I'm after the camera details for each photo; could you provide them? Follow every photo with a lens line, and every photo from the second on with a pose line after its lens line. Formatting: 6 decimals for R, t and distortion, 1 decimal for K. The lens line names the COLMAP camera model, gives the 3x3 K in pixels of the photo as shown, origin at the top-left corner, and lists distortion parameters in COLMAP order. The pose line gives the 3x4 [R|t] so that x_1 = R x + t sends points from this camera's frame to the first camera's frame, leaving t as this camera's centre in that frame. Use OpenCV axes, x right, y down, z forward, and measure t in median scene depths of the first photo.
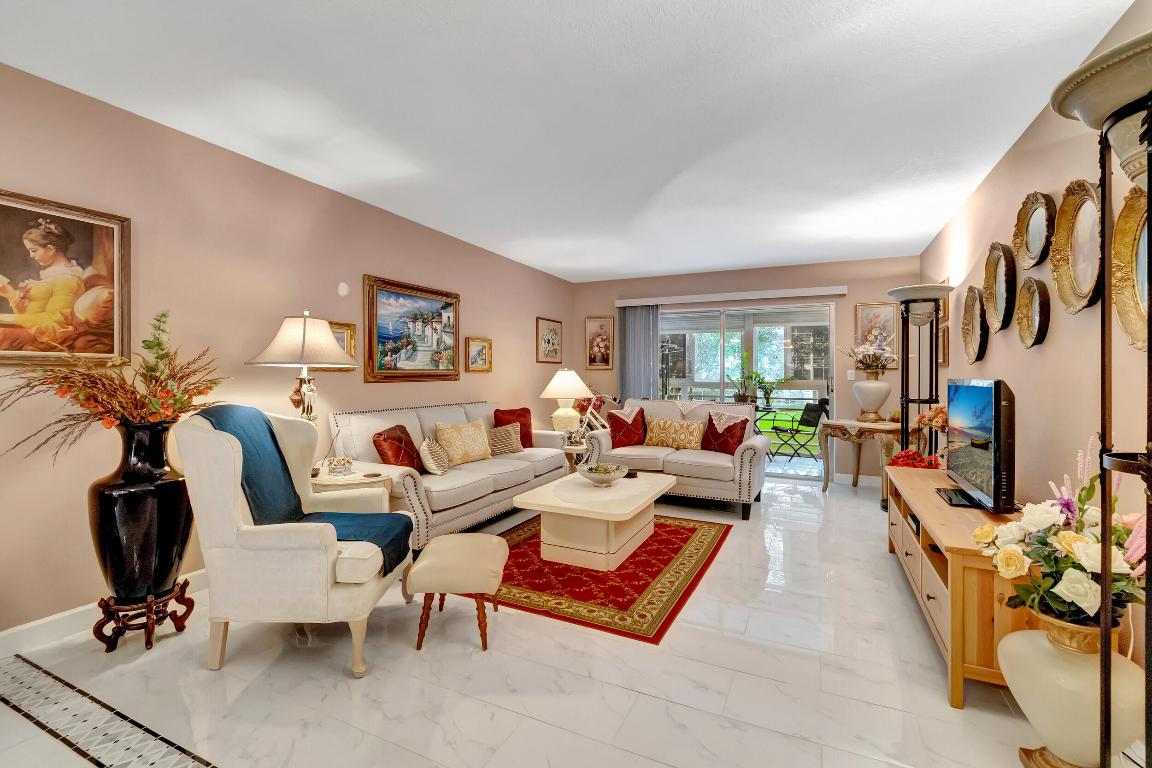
lens RADIAL K [[507.3, 0, 566.6], [0, 507.3, 379.0], [0, 0, 1]] dist [0.000944, -0.000047]
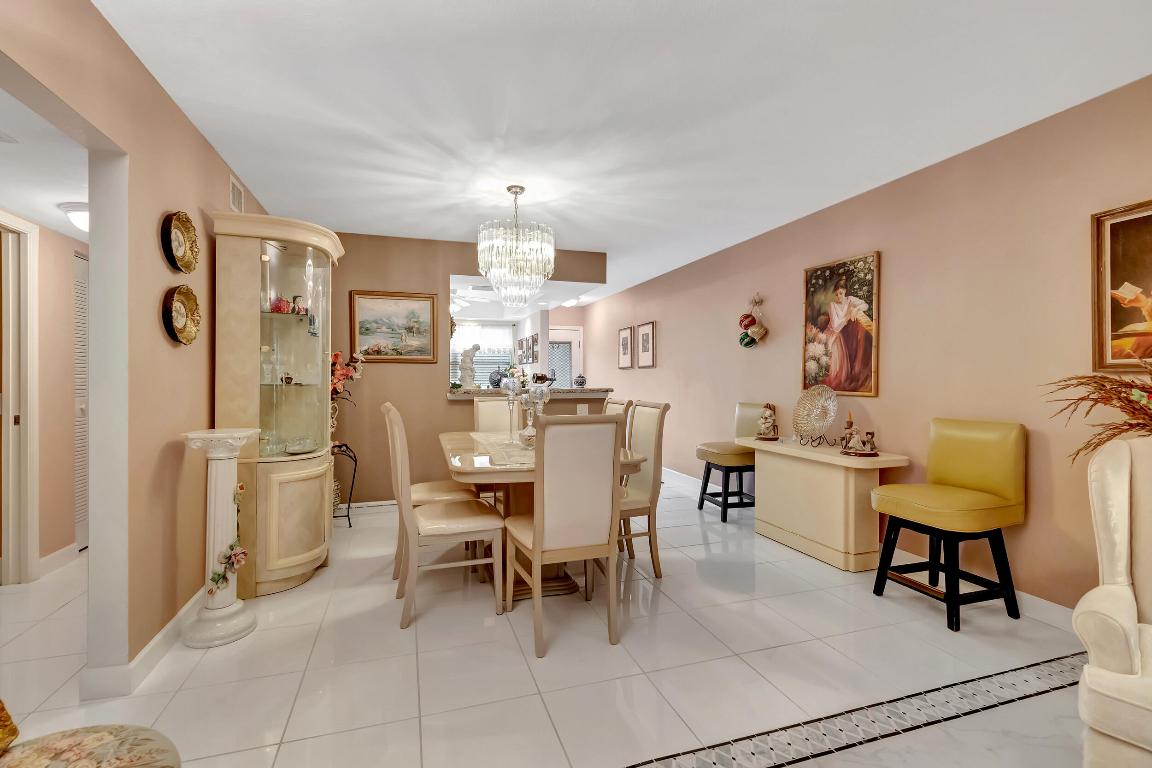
lens RADIAL K [[507.3, 0, 566.6], [0, 507.3, 379.0], [0, 0, 1]] dist [0.000944, -0.000047]
pose [[-0.723502, -0.004893, -0.690305, 0.223751], [-0.007480, 0.999972, 0.000752, -0.003479], [0.690281, 0.005708, -0.723518, 0.476610]]
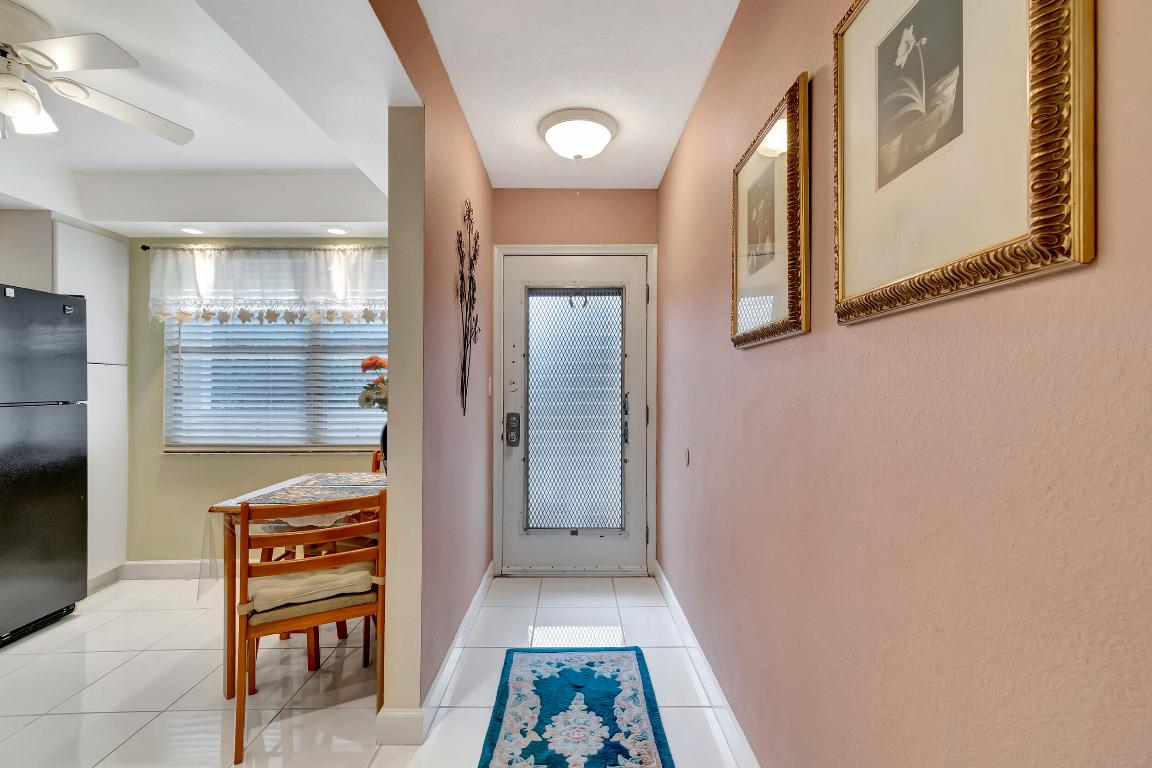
lens RADIAL K [[519.2, 0, 576.0], [0, 519.2, 384.0], [0, 0, 1]] dist [0.002118, 0.000130]
pose [[-0.897141, -0.009215, -0.441647, -0.857988], [-0.007221, 0.999955, -0.006197, -0.006522], [0.441684, -0.002371, -0.897167, -0.387068]]
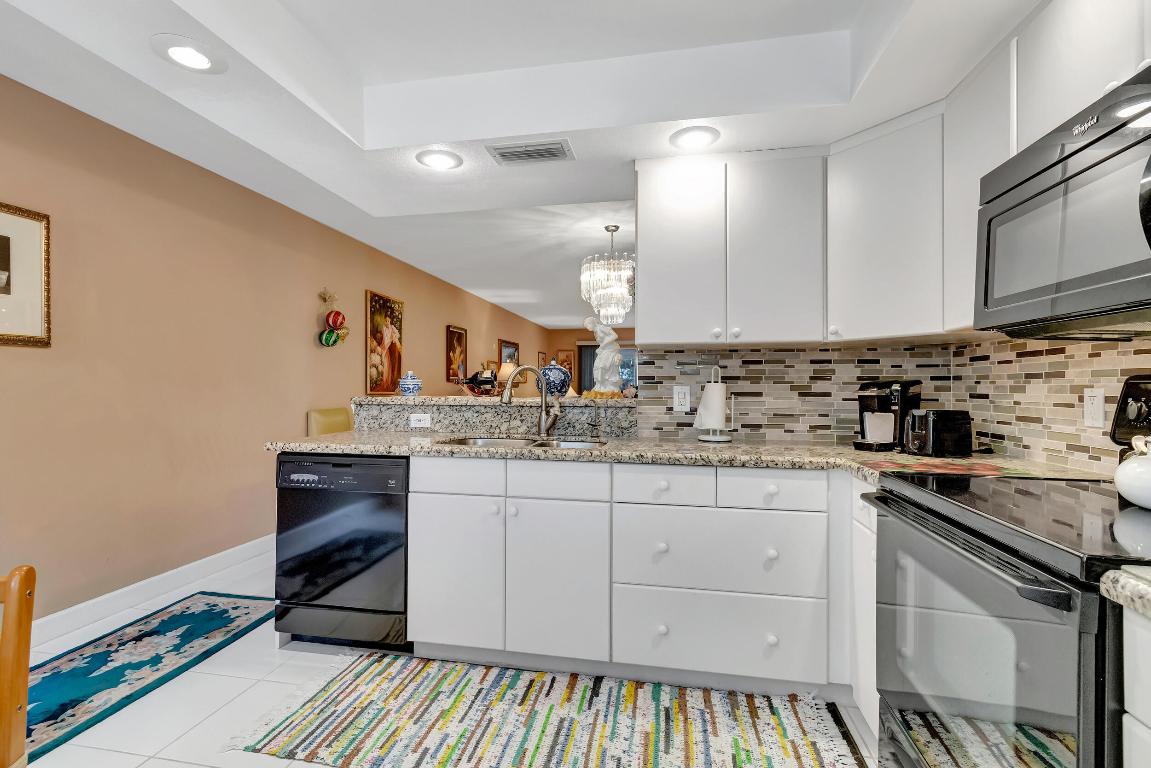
lens RADIAL K [[524.9, 0, 573.1], [0, 524.9, 394.9], [0, 0, 1]] dist [-0.000474, -0.000213]
pose [[0.963581, -0.006471, 0.267340, -0.637200], [0.003433, 0.999924, 0.011829, 0.009041], [-0.267396, -0.010480, 0.963530, -1.163331]]
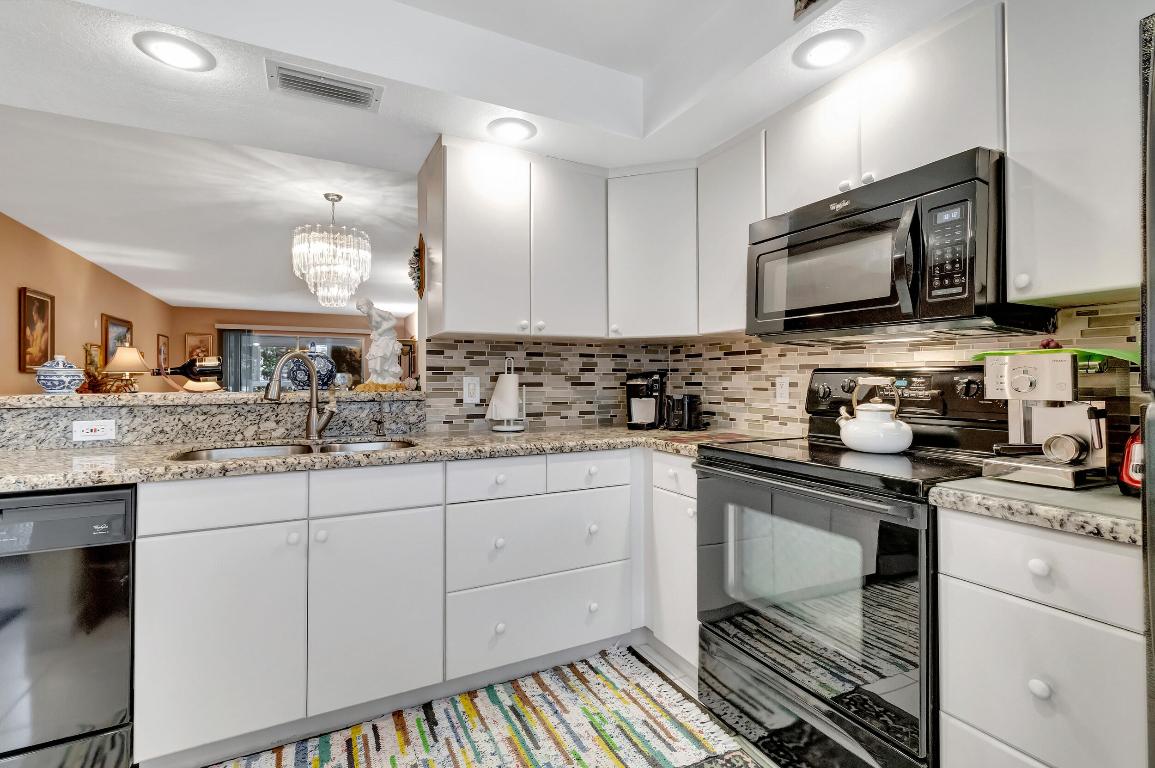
lens RADIAL K [[520.6, 0, 577.5], [0, 520.6, 384.0], [0, 0, 1]] dist [0.002118, 0.000130]
pose [[0.592376, -0.013960, 0.805541, -0.762766], [0.009600, 0.999901, 0.010269, 0.009346], [-0.805604, 0.001650, 0.592451, -1.051727]]
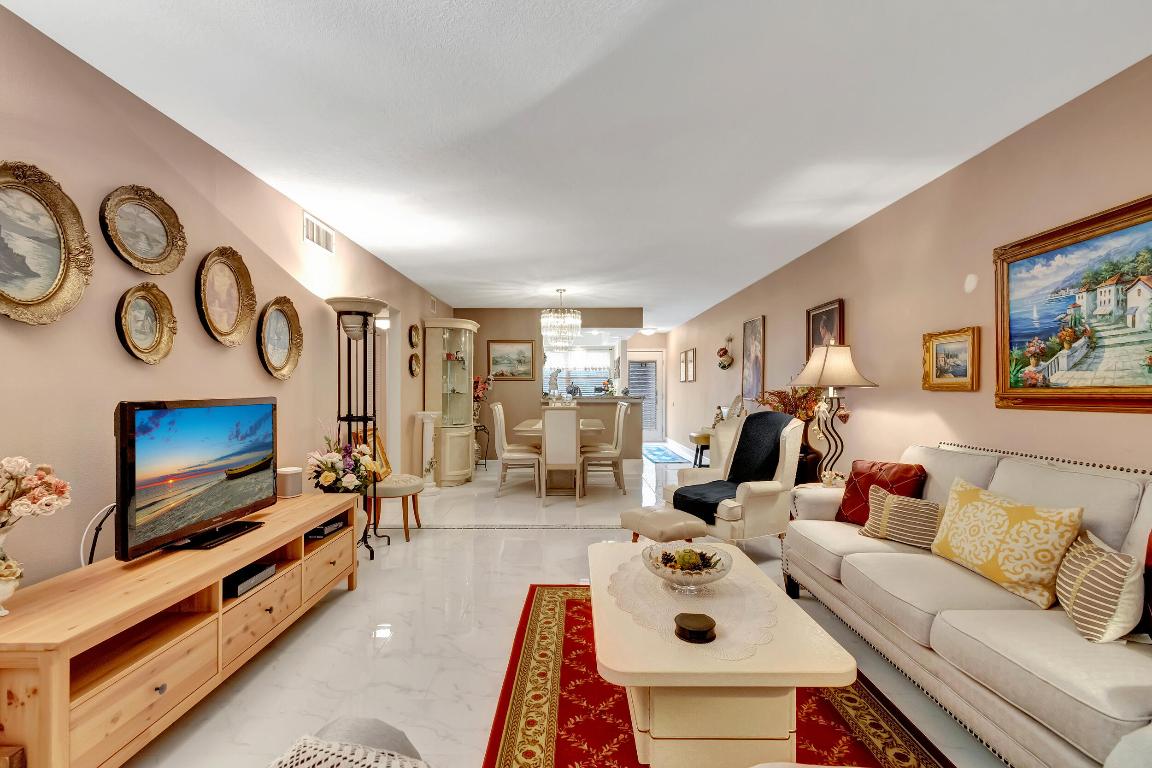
lens RADIAL K [[515.9, 0, 566.6], [0, 515.9, 391.0], [0, 0, 1]] dist [-0.002342, -0.000905]
pose [[-0.901482, -0.003571, -0.432801, 0.386068], [-0.008306, 0.999925, 0.009049, -0.015071], [0.432736, 0.011752, -0.901444, 1.262075]]
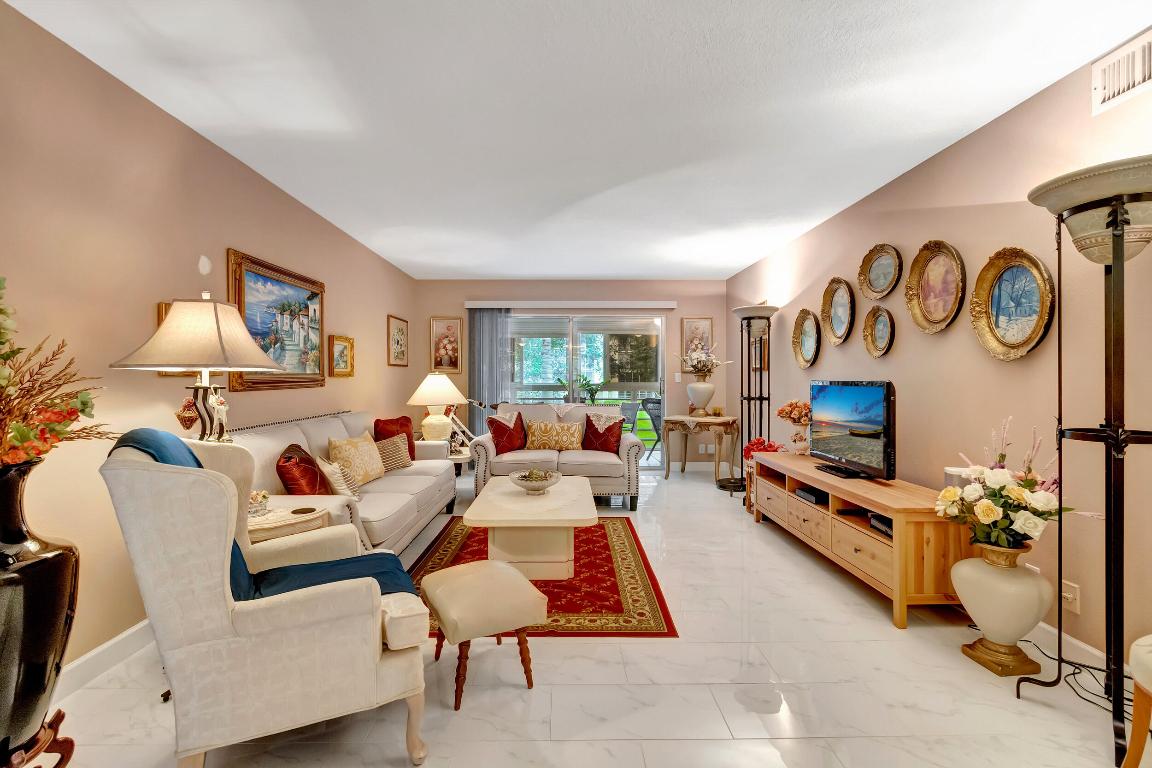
lens RADIAL K [[506.2, 0, 567.4], [0, 506.2, 383.8], [0, 0, 1]] dist [-0.000699, -0.000498]
pose [[0.893618, -0.010839, 0.448697, -0.264307], [0.009298, 0.999941, 0.005636, -0.003484], [-0.448731, -0.000864, 0.893666, 0.092406]]
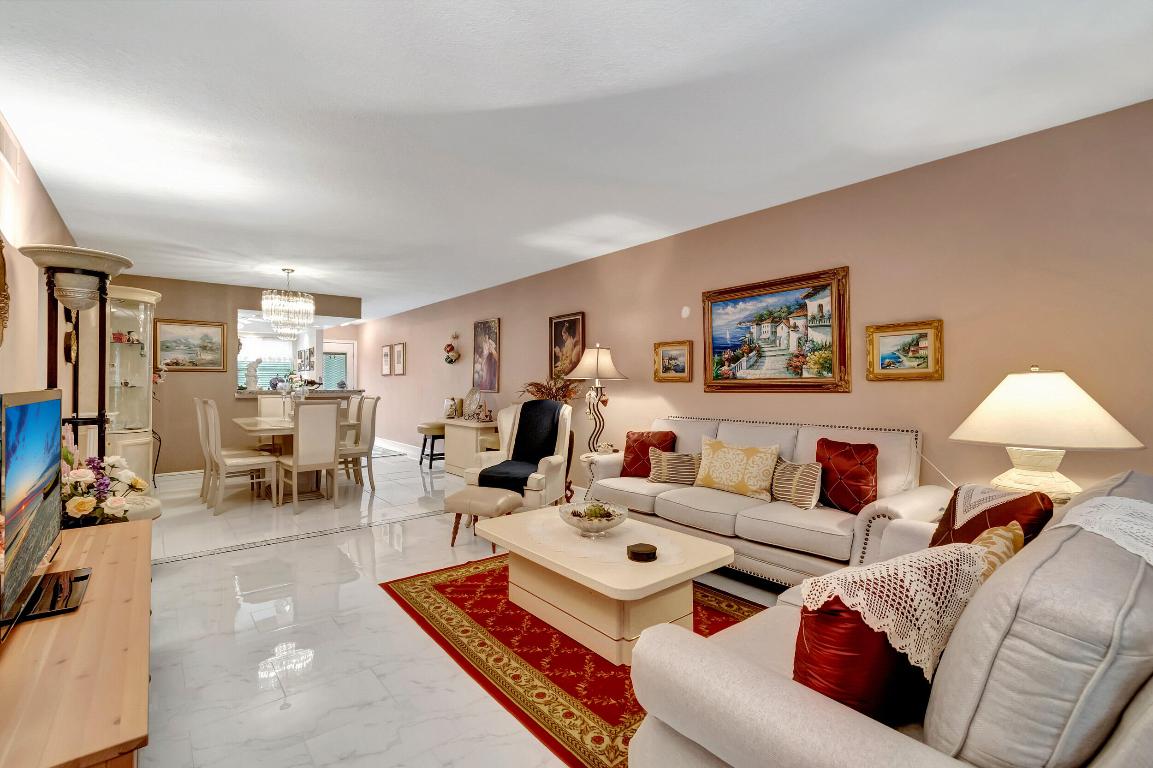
lens RADIAL K [[510.5, 0, 571.0], [0, 510.5, 378.3], [0, 0, 1]] dist [0.002843, -0.000168]
pose [[-0.415469, -0.014114, -0.909498, 0.655686], [-0.008388, 0.999897, -0.011685, -0.006377], [0.909569, 0.002774, -0.415544, 1.098993]]
